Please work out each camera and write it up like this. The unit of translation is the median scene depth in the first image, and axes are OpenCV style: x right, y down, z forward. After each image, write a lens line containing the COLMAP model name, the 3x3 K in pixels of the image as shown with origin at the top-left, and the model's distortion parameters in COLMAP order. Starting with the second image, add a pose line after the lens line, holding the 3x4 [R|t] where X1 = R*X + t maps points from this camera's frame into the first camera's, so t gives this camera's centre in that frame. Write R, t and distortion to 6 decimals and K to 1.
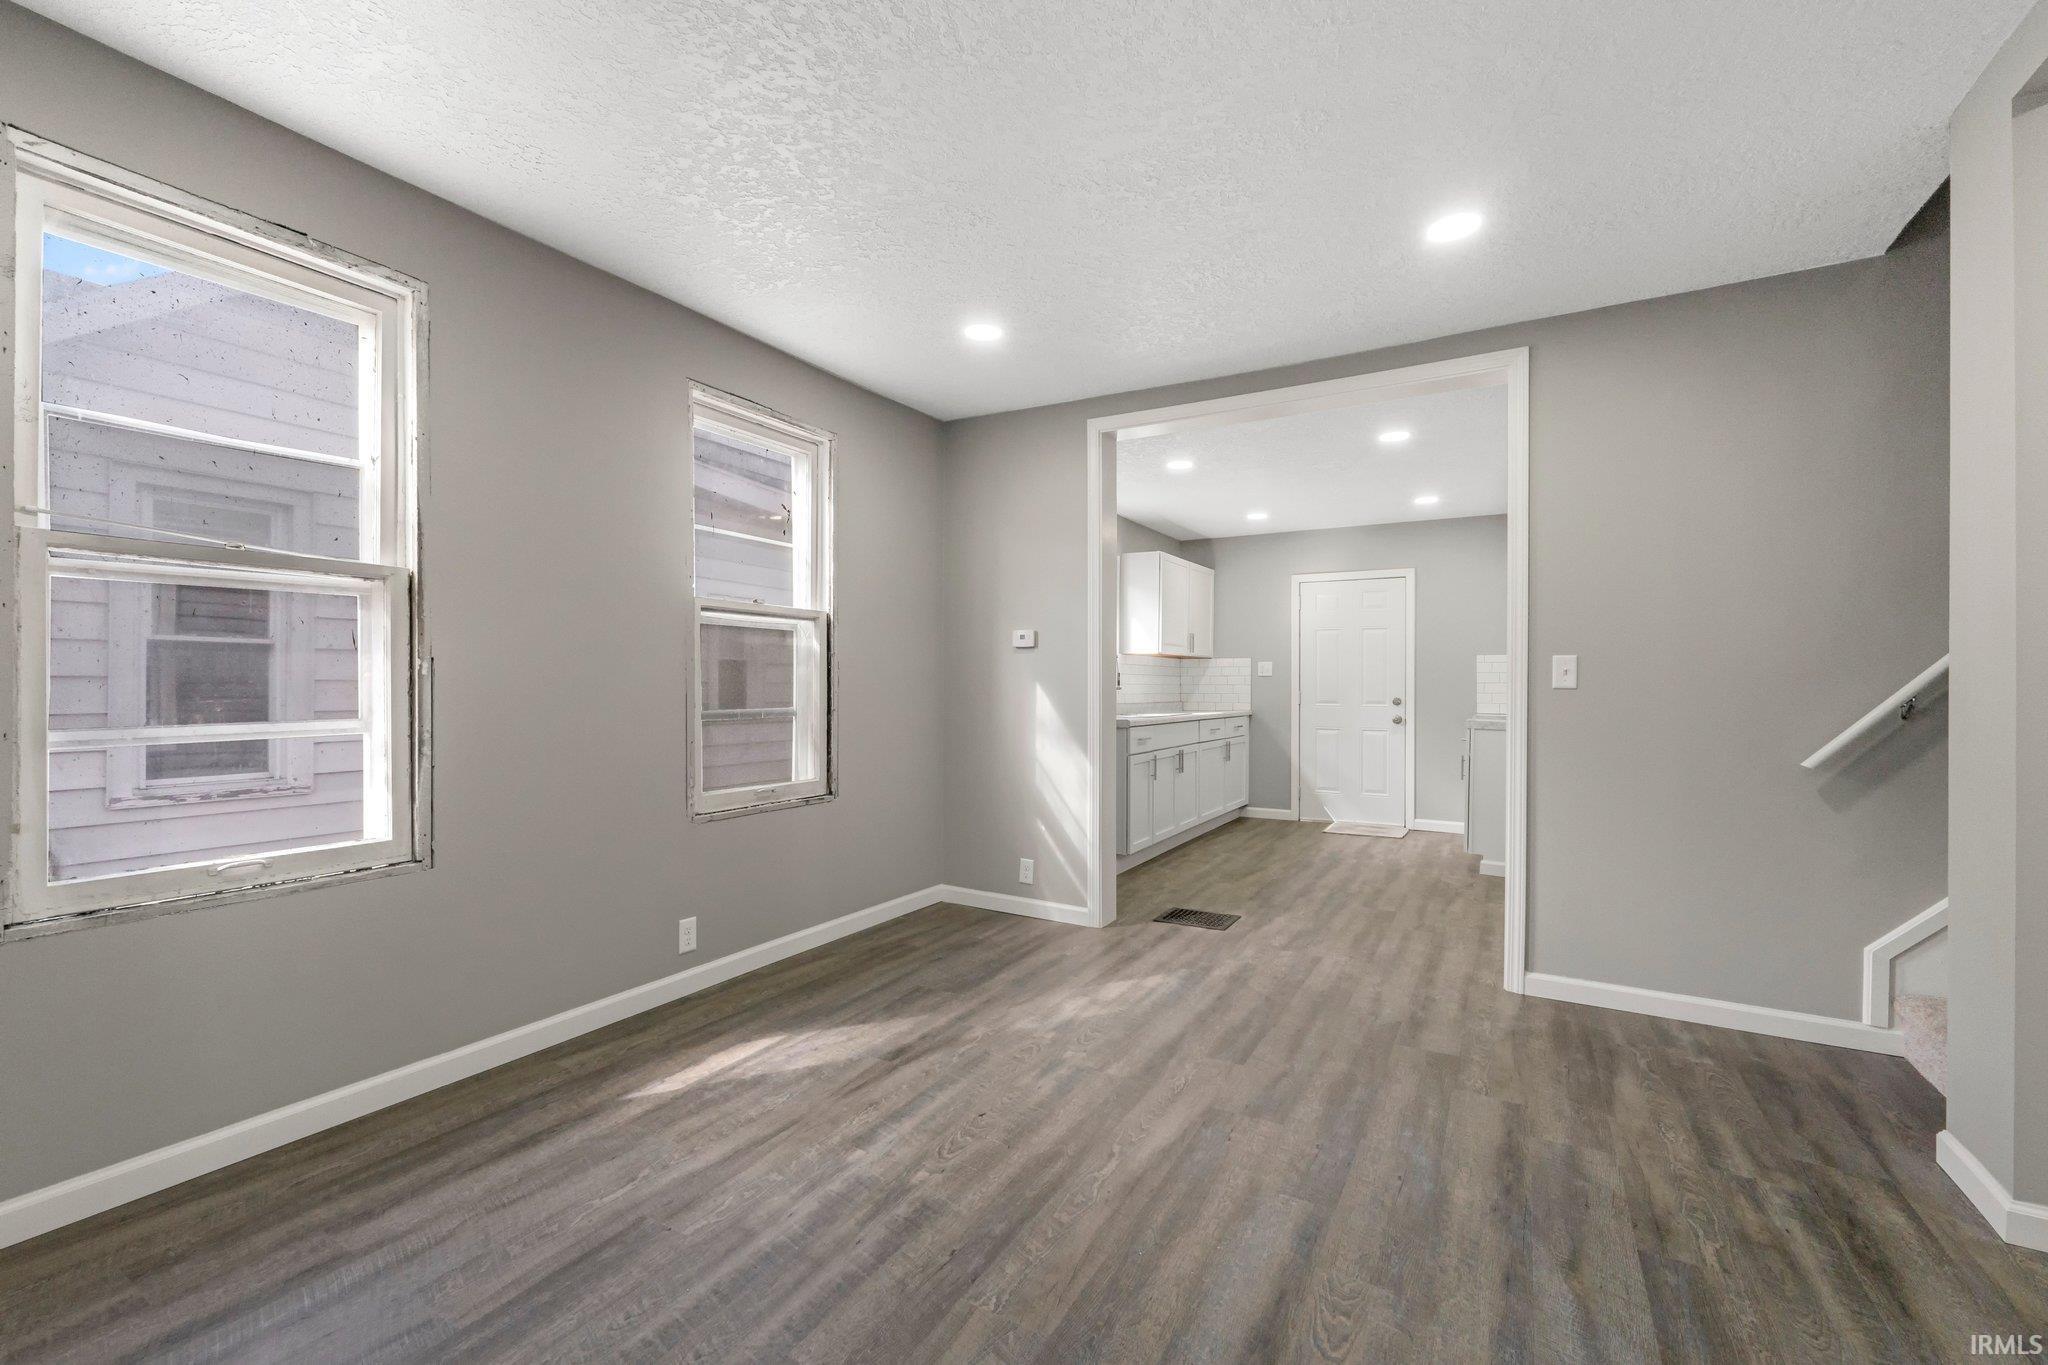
lens RADIAL K [[865.5, 0, 1023.1], [0, 865.5, 687.3], [0, 0, 1]] dist [-0.003322, -0.000550]
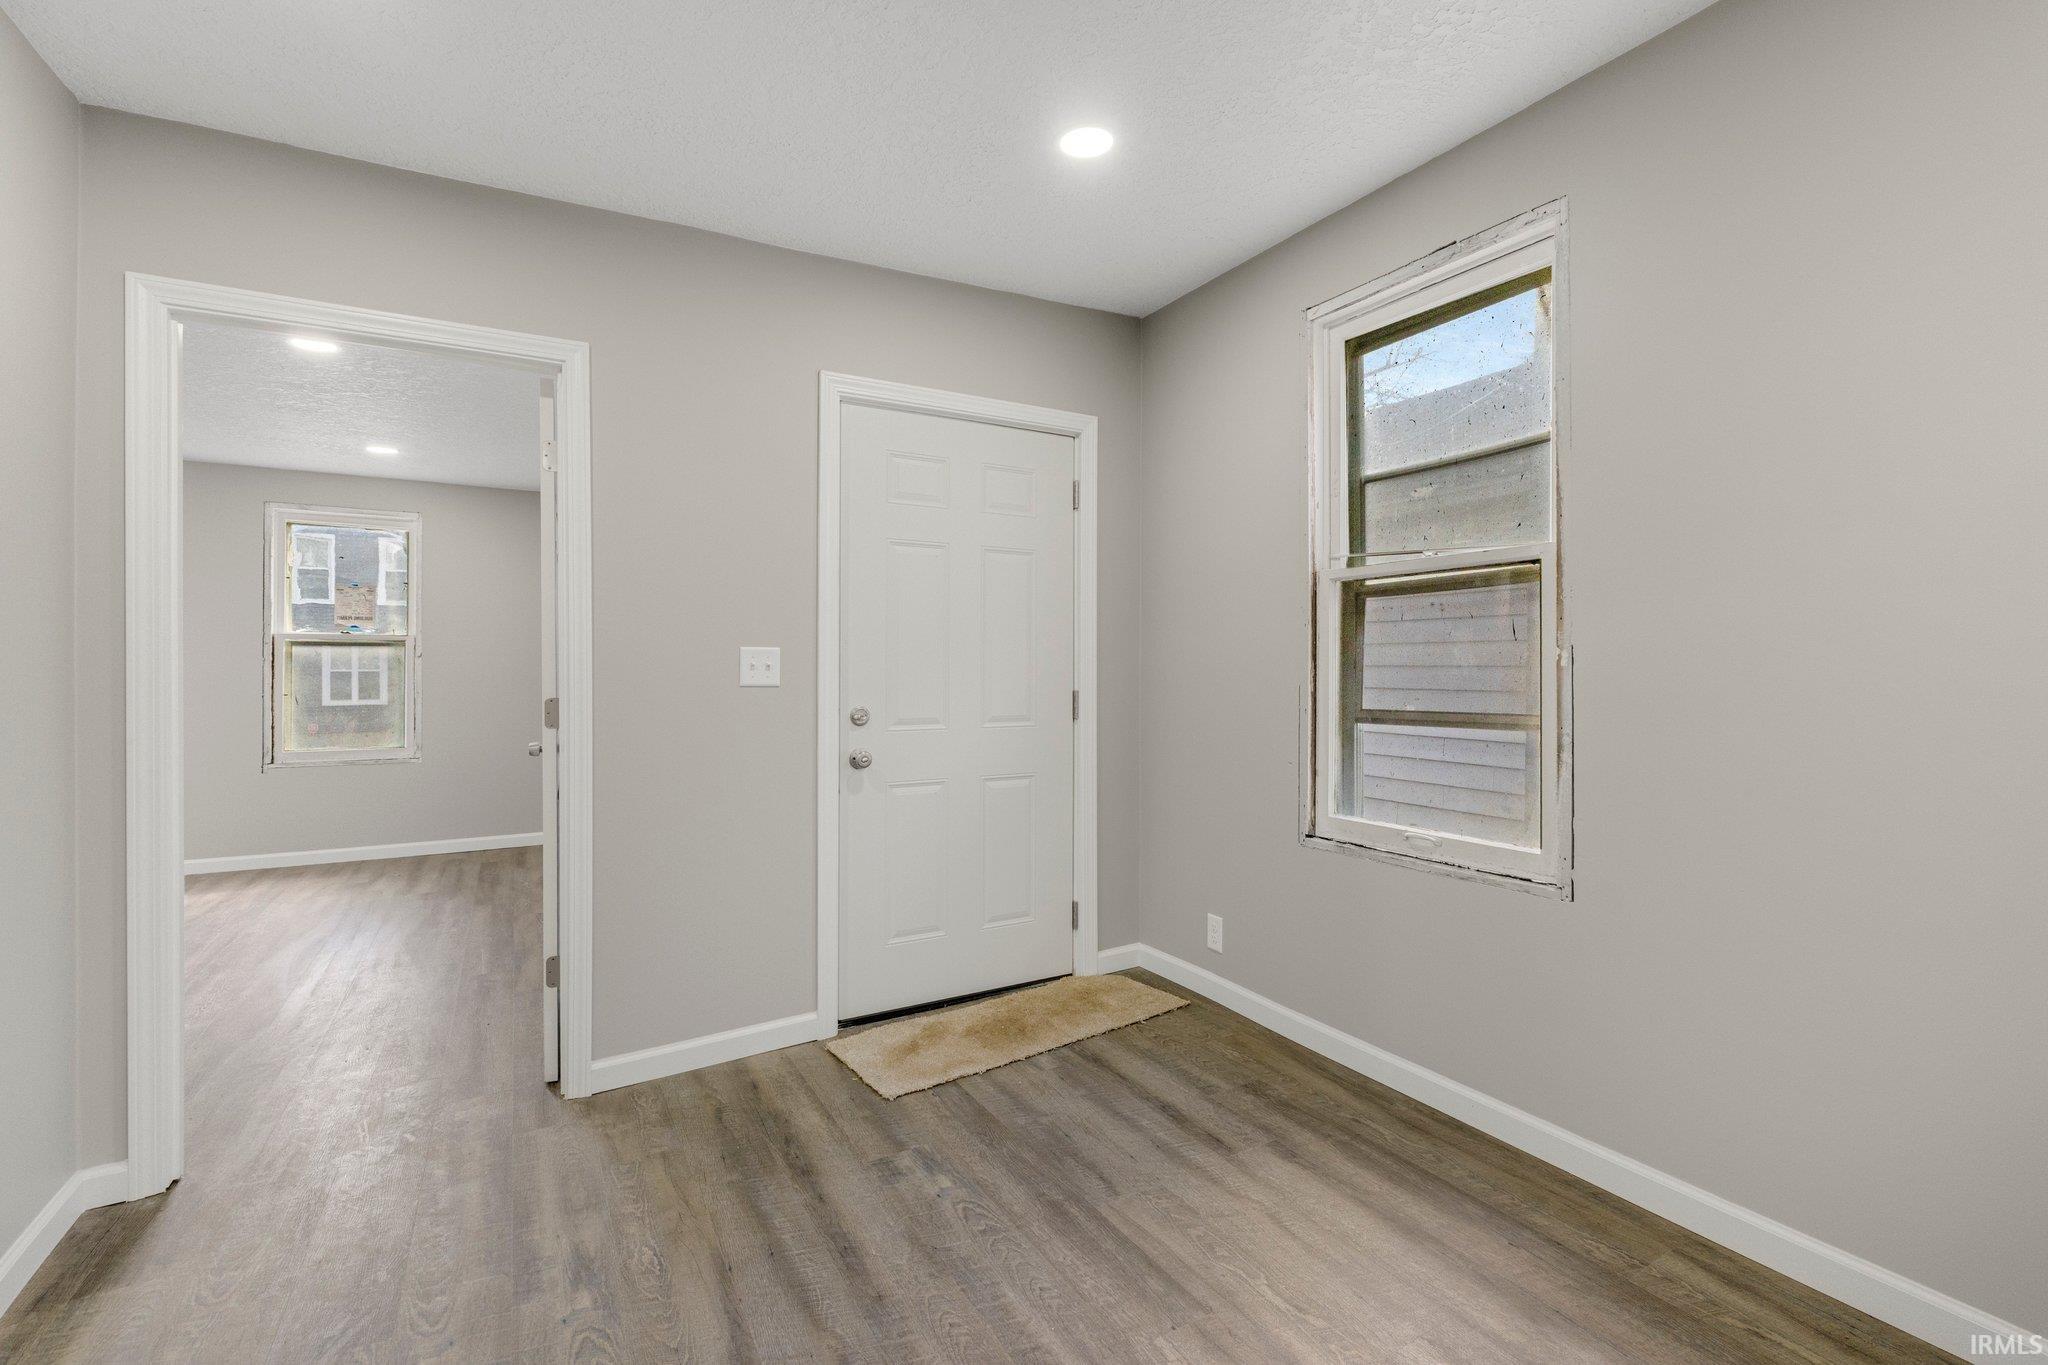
lens RADIAL K [[890.9, 0, 1032.4], [0, 890.9, 669.3], [0, 0, 1]] dist [-0.000987, -0.000144]
pose [[-0.503816, -0.002210, -0.863808, 0.270286], [0.001220, 0.999994, -0.003270, -0.008534], [0.863810, -0.002702, -0.503811, 0.865890]]
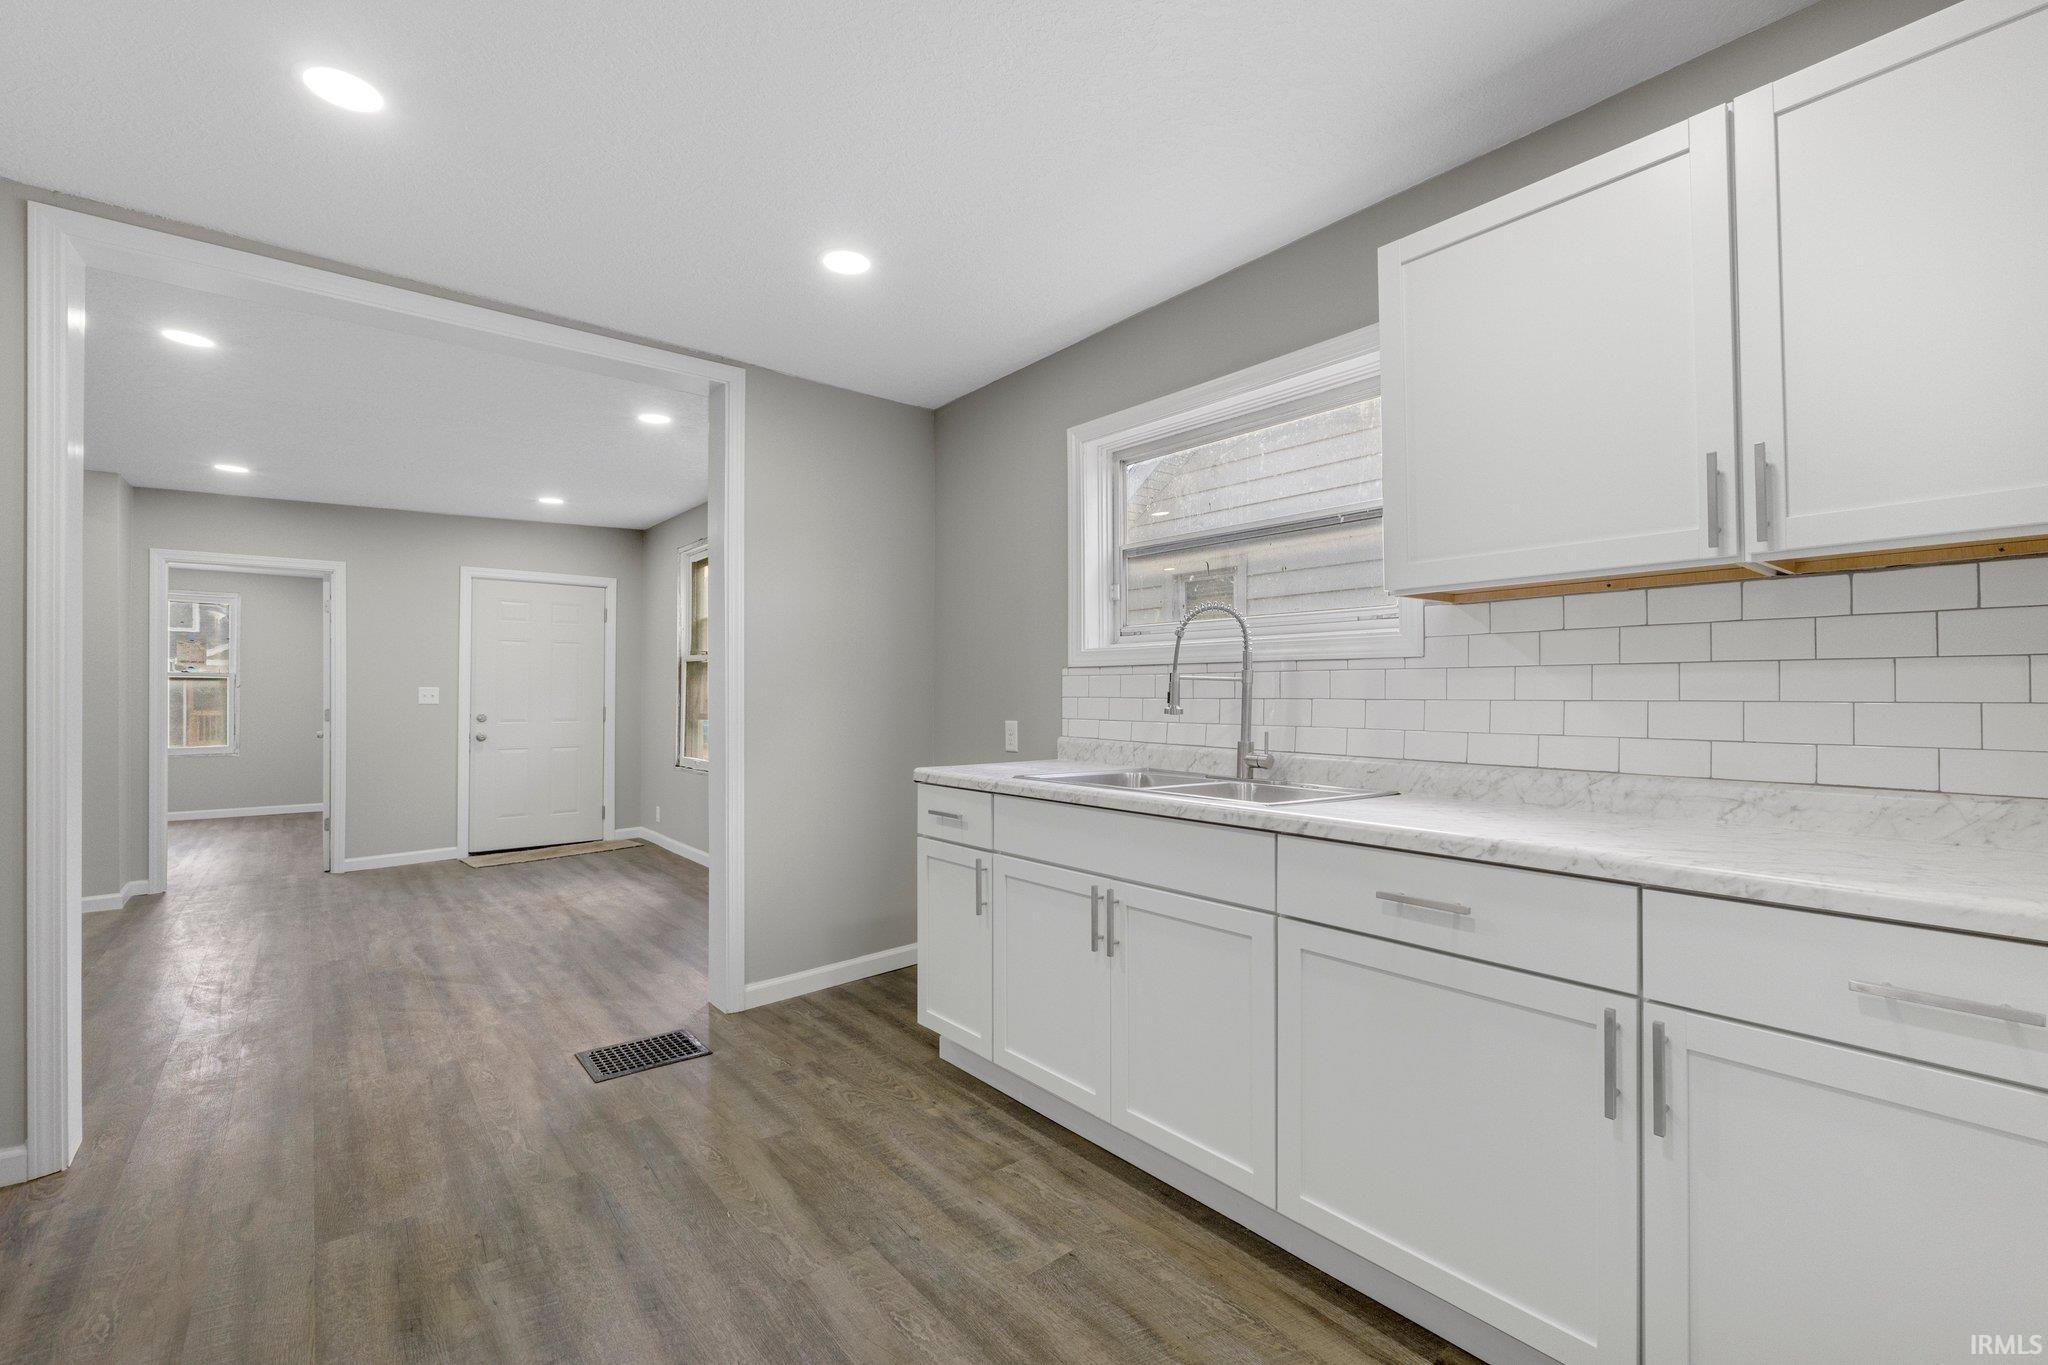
lens RADIAL K [[865.5, 0, 1023.1], [0, 865.5, 687.3], [0, 0, 1]] dist [-0.003322, -0.000550]
pose [[-0.352415, -0.010387, -0.935786, 1.139017], [0.000091, 0.999938, -0.011133, -0.012259], [0.935844, -0.004008, -0.352392, 2.371782]]
